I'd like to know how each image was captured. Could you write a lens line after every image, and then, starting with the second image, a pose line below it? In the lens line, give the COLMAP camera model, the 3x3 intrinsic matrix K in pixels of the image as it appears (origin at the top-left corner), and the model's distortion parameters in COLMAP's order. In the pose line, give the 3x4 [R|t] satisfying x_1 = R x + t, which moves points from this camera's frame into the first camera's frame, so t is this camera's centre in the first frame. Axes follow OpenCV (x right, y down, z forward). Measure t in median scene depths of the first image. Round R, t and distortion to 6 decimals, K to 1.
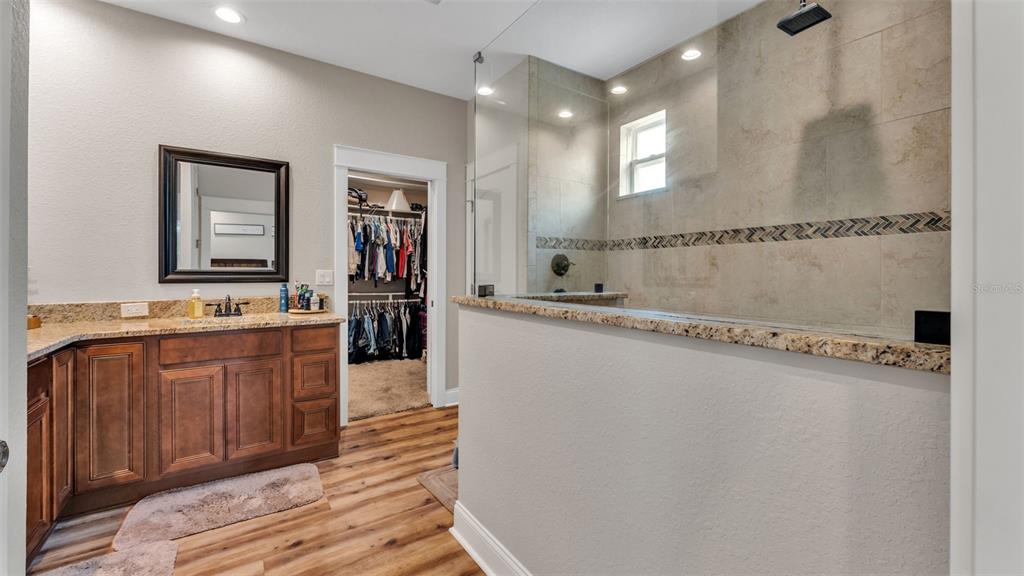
lens RADIAL K [[421.1, 0, 510.9], [0, 421.1, 283.1], [0, 0, 1]] dist [-0.000075, -0.000237]
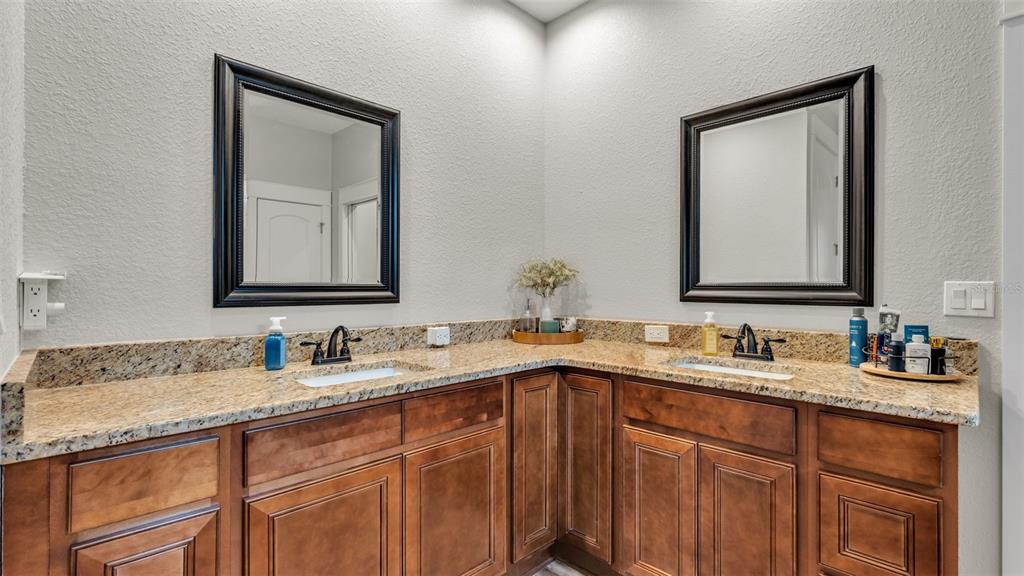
lens RADIAL K [[451.6, 0, 512.0], [0, 451.6, 288.0], [0, 0, 1]] dist [-0.001634, -0.000215]
pose [[0.188850, 0.000257, -0.982006, -0.097654], [-0.024445, 0.999691, -0.004439, -0.012892], [0.981702, 0.024843, 0.188798, 0.553230]]
